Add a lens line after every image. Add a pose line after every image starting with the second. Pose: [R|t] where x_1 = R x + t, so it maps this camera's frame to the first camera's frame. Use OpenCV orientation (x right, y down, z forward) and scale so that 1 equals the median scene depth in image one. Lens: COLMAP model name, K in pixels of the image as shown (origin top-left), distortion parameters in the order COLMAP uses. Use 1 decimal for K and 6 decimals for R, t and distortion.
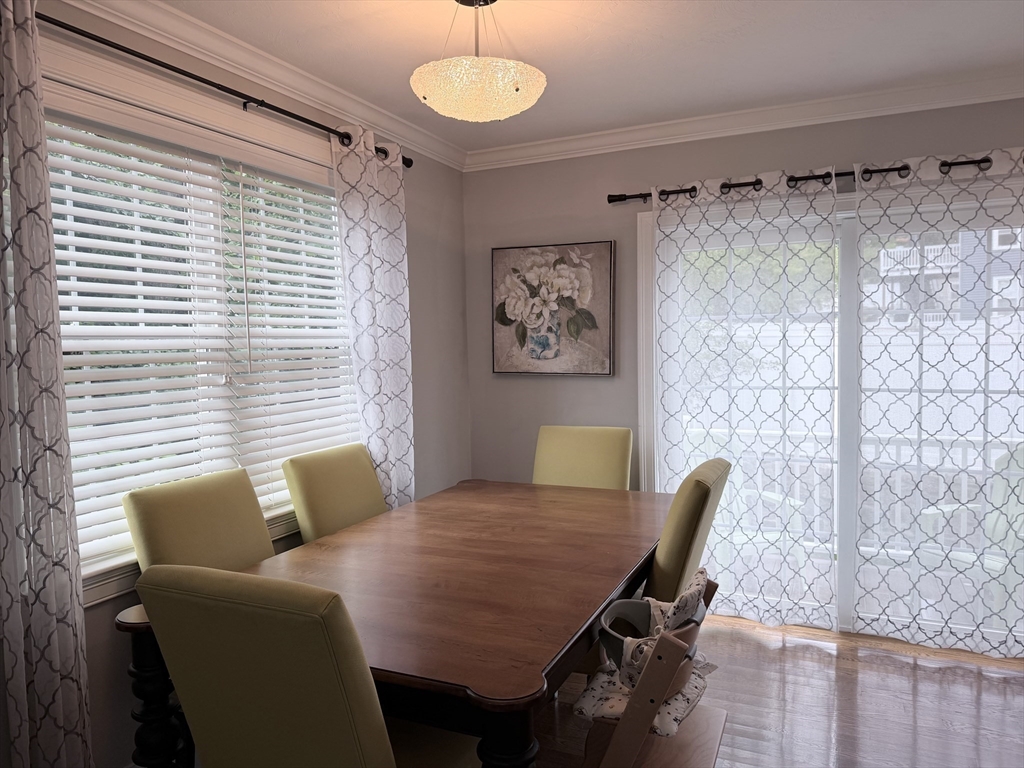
lens RADIAL K [[722.1, 0, 516.8], [0, 722.1, 385.0], [0, 0, 1]] dist [0.022404, -0.035746]
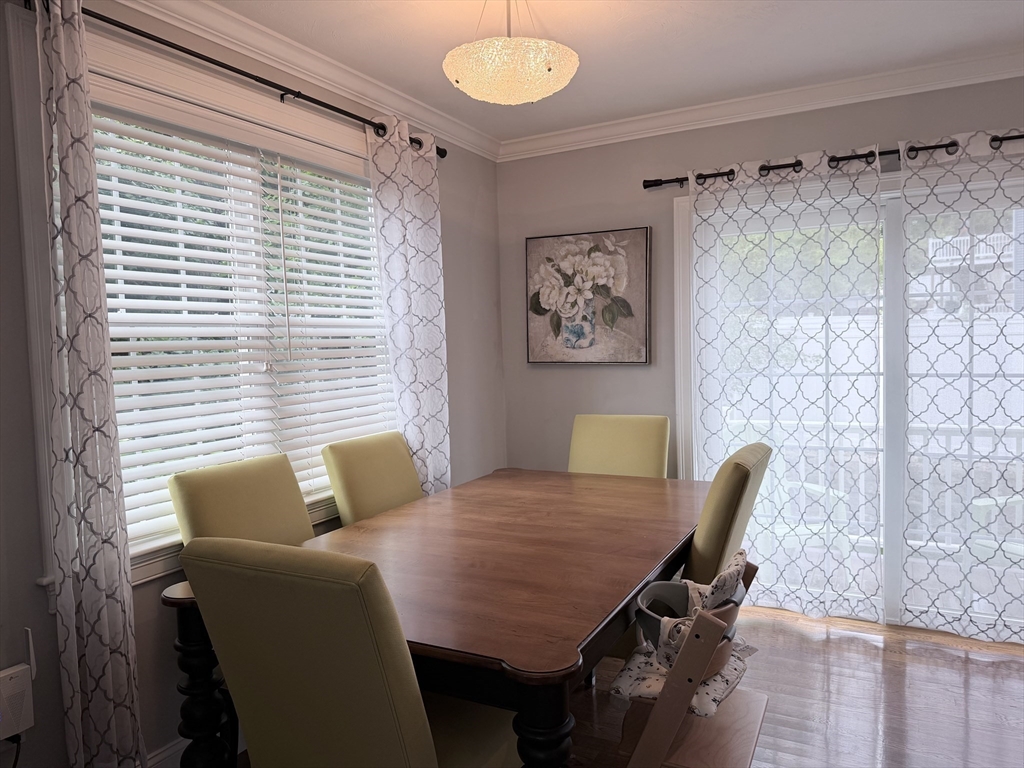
lens RADIAL K [[722.1, 0, 510.7], [0, 722.1, 386.3], [0, 0, 1]] dist [0.022404, -0.035746]
pose [[0.998229, -0.006811, -0.059092, 0.002476], [0.006930, 0.999974, 0.001805, 0.019403], [0.059078, -0.002211, 0.998251, 0.001707]]
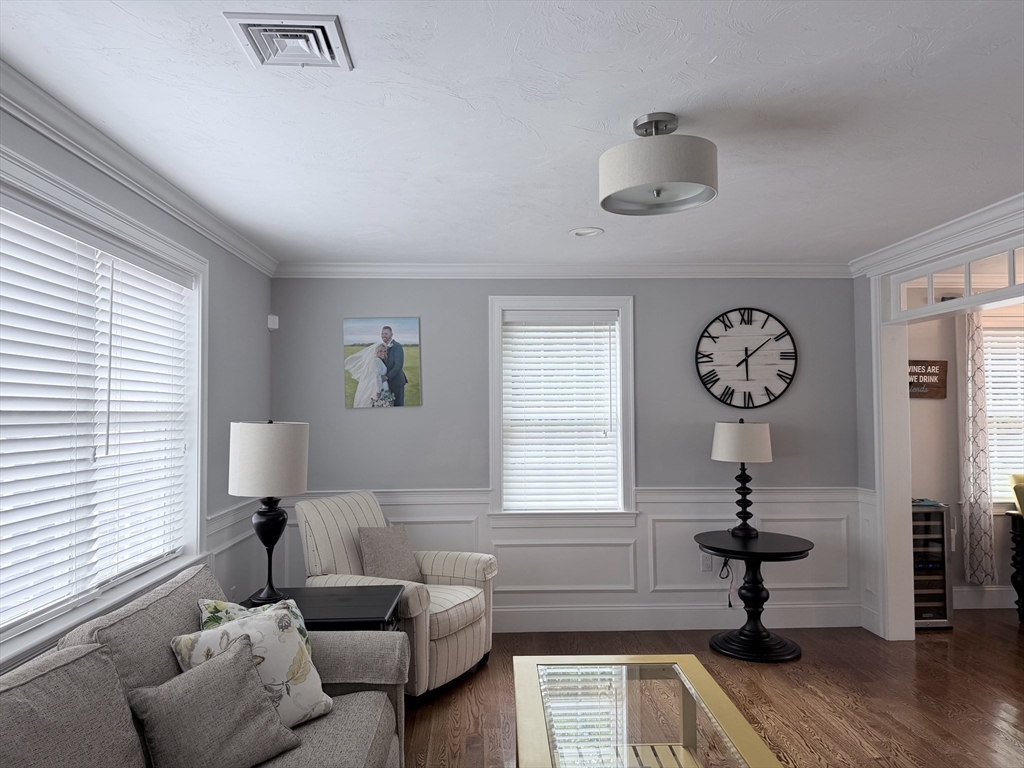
lens RADIAL K [[722.1, 0, 505.8], [0, 722.1, 384.9], [0, 0, 1]] dist [0.022404, -0.035746]
pose [[0.443359, -0.020196, -0.896117, 0.742145], [-0.061135, 0.996737, -0.052711, 0.066386], [0.894257, 0.078154, 0.440677, -1.339540]]
